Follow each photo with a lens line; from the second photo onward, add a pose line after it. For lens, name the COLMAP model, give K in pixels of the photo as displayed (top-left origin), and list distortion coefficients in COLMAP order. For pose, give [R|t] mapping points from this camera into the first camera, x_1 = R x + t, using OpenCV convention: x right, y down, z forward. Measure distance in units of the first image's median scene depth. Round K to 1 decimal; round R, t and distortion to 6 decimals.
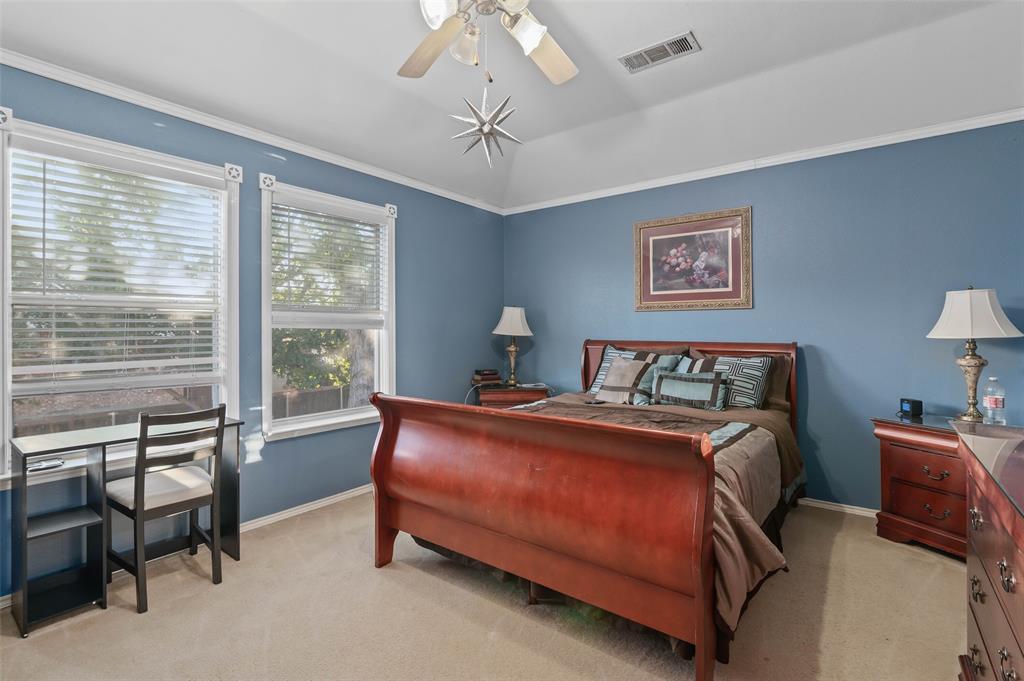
lens RADIAL K [[472.8, 0, 512.1], [0, 472.8, 343.9], [0, 0, 1]] dist [-0.006935, -0.000372]
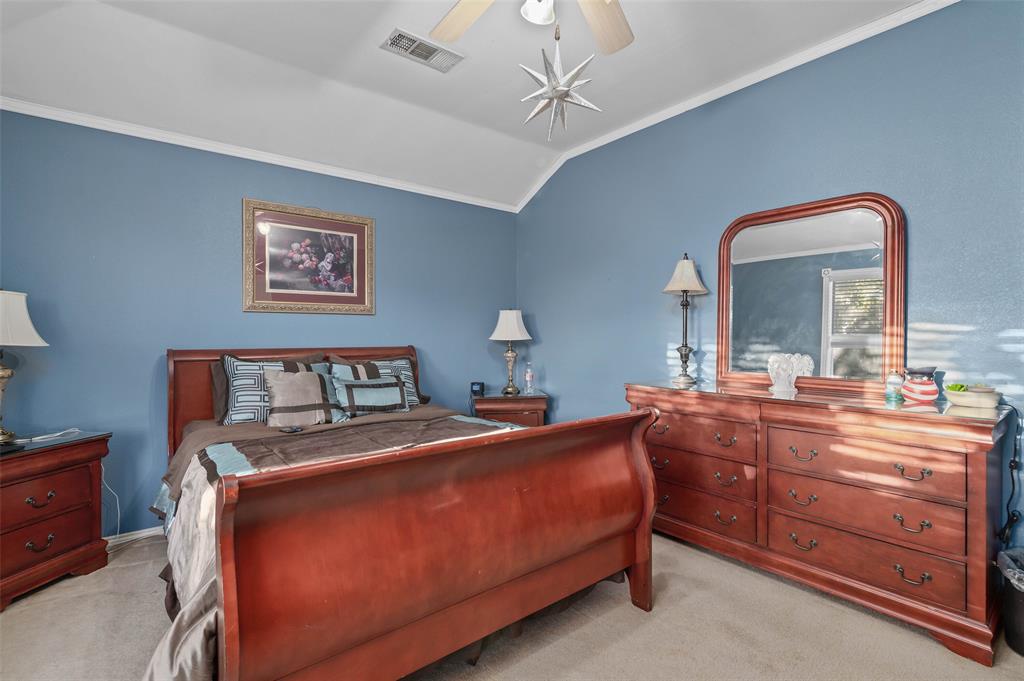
lens RADIAL K [[472.8, 0, 512.1], [0, 472.8, 343.9], [0, 0, 1]] dist [-0.006935, -0.000372]
pose [[0.237464, -0.018979, 0.971211, -0.445314], [0.029587, 0.999487, 0.012297, -0.012959], [-0.970946, 0.025815, 0.237904, 0.434512]]
